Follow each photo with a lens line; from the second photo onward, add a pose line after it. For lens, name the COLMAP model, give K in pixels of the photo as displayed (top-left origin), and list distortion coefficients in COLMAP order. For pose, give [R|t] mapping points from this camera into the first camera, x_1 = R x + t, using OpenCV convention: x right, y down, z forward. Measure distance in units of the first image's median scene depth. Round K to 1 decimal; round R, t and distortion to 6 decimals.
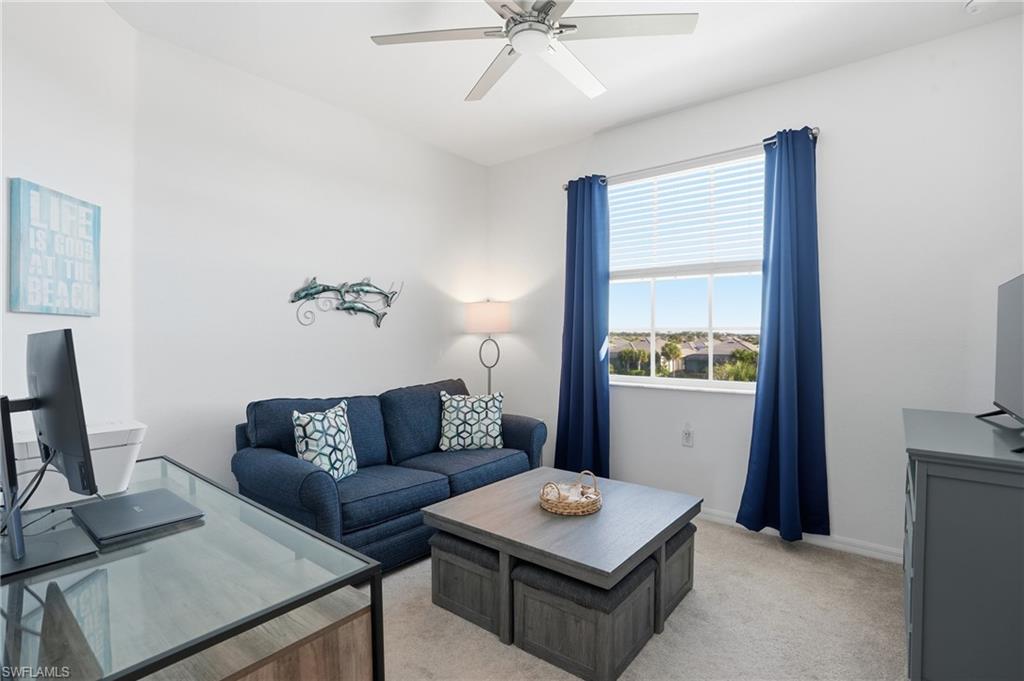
lens RADIAL K [[484.6, 0, 505.9], [0, 484.6, 339.5], [0, 0, 1]] dist [-0.073954, 0.027222]
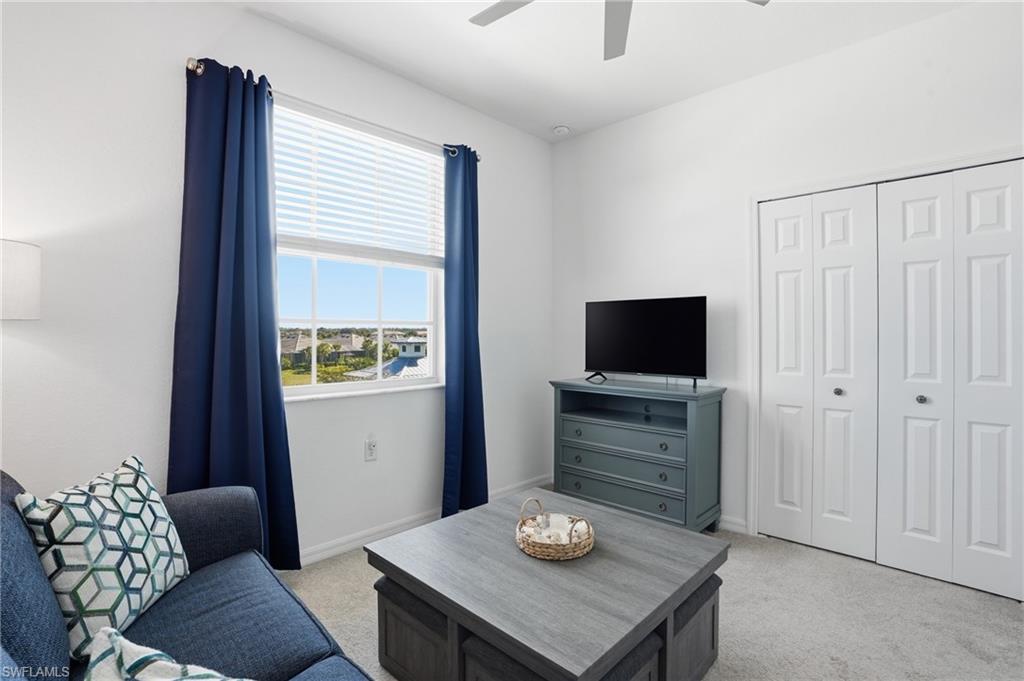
lens RADIAL K [[484.6, 0, 505.9], [0, 484.6, 339.5], [0, 0, 1]] dist [-0.073954, 0.027222]
pose [[0.088561, -0.009472, 0.996026, -0.431495], [0.012903, 0.999882, 0.008361, 0.002826], [-0.995987, 0.012112, 0.088673, 0.669006]]
